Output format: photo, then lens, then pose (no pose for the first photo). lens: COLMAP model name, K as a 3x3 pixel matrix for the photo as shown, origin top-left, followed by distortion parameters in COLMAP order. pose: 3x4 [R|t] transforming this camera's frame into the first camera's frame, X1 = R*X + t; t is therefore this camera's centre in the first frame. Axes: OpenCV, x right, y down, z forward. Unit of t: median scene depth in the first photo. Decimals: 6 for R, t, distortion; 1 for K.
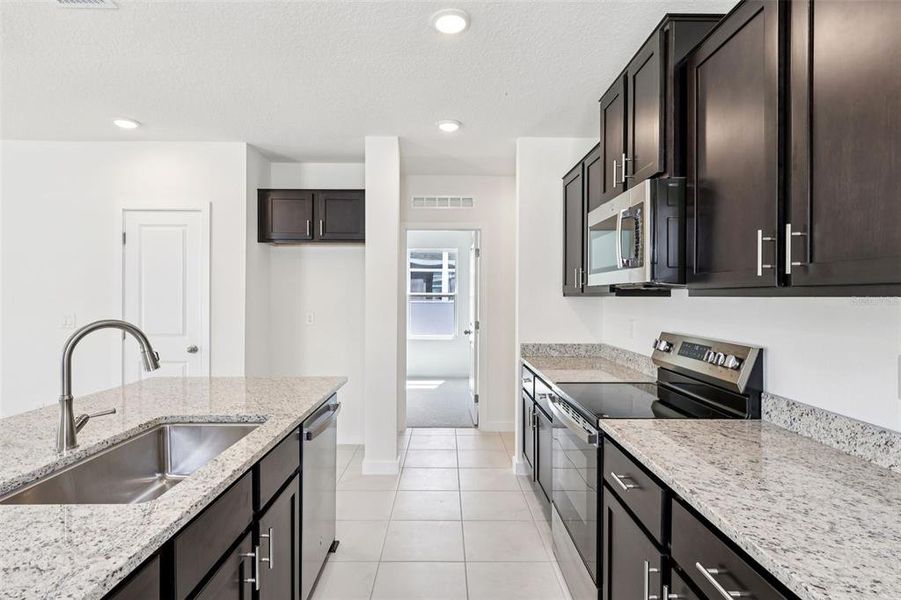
lens RADIAL K [[476.2, 0, 451.7], [0, 476.2, 297.5], [0, 0, 1]] dist [-0.000198, -0.000134]
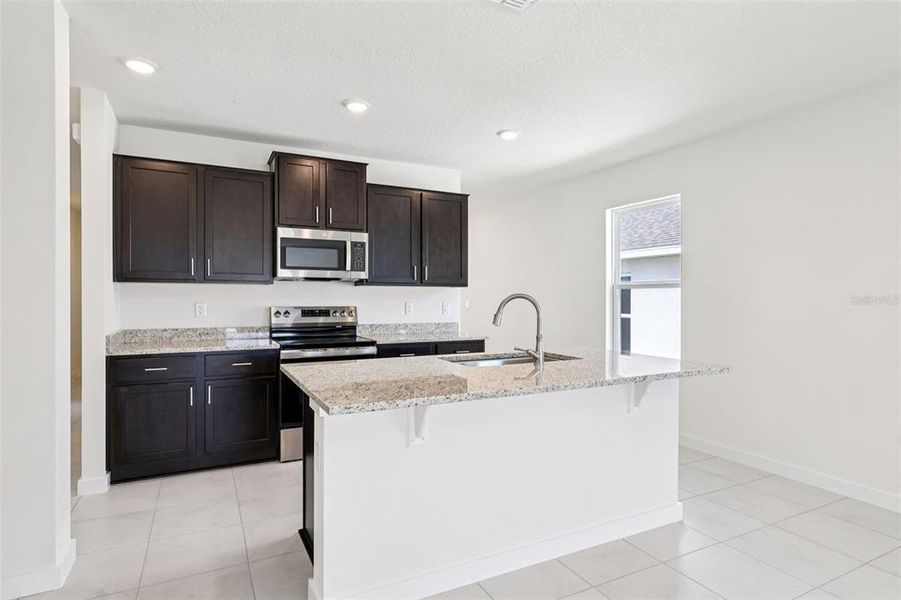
lens RADIAL K [[476.2, 0, 447.3], [0, 476.2, 297.9], [0, 0, 1]] dist [-0.000198, -0.000134]
pose [[-0.442877, 0.002681, 0.896578, -1.762258], [0.005833, 0.999983, -0.000109, 0.061831], [-0.896563, 0.005181, -0.442885, 1.658465]]
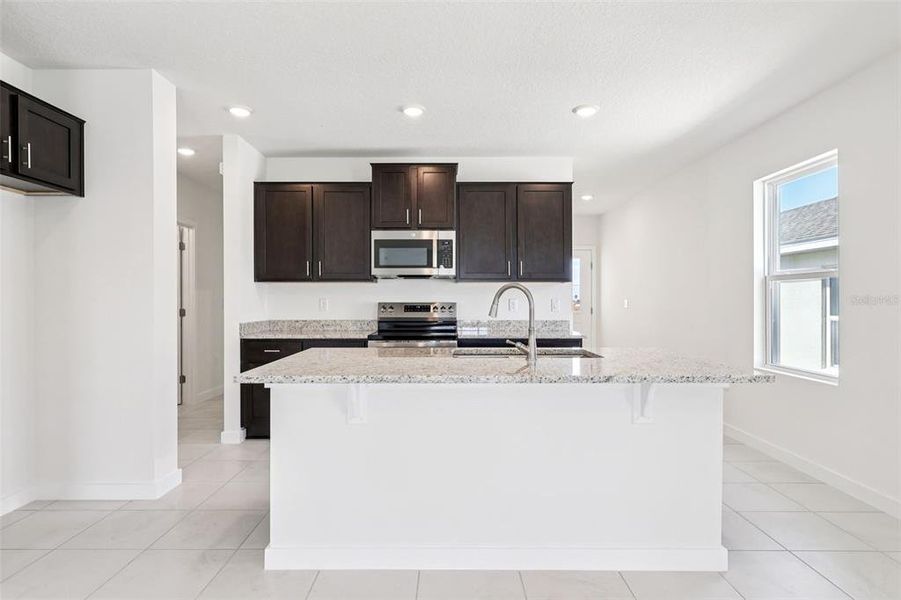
lens RADIAL K [[485.6, 0, 452.2], [0, 485.6, 299.4], [0, 0, 1]] dist [0.004591, 0.000032]
pose [[0.008573, 0.006711, 0.999941, -1.939569], [0.008091, 0.999944, -0.006780, 0.103243], [-0.999931, 0.008149, 0.008518, 0.997168]]
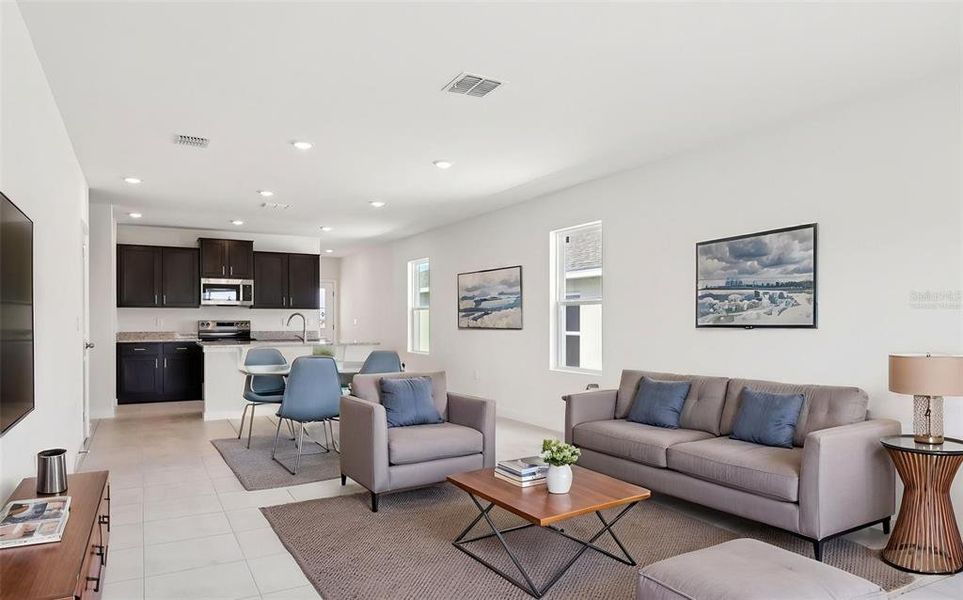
lens RADIAL K [[588.1, 0, 490.7], [0, 588.1, 323.7], [0, 0, 1]] dist [-0.010413, -0.002805]
pose [[-0.495860, -0.006291, 0.868380, -4.957947], [0.007147, 0.999910, 0.011325, 0.086816], [-0.868373, 0.011822, -0.495771, 1.730430]]
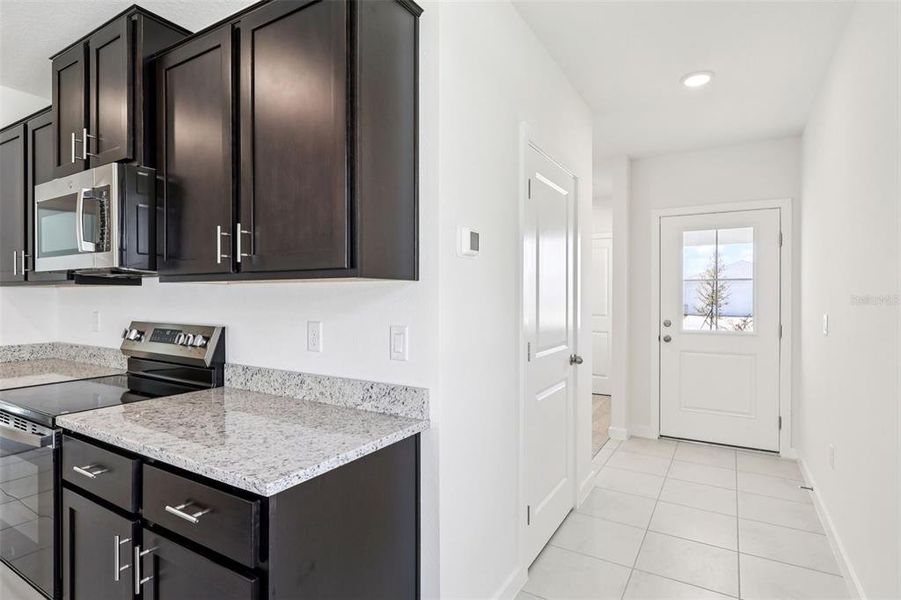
lens RADIAL K [[476.2, 0, 451.4], [0, 476.2, 301.2], [0, 0, 1]] dist [-0.000198, -0.000134]
pose [[0.535236, -0.010532, 0.844637, -0.051929], [-0.000269, 0.999920, 0.012639, 0.026669], [-0.844702, -0.006992, 0.535191, -0.120982]]
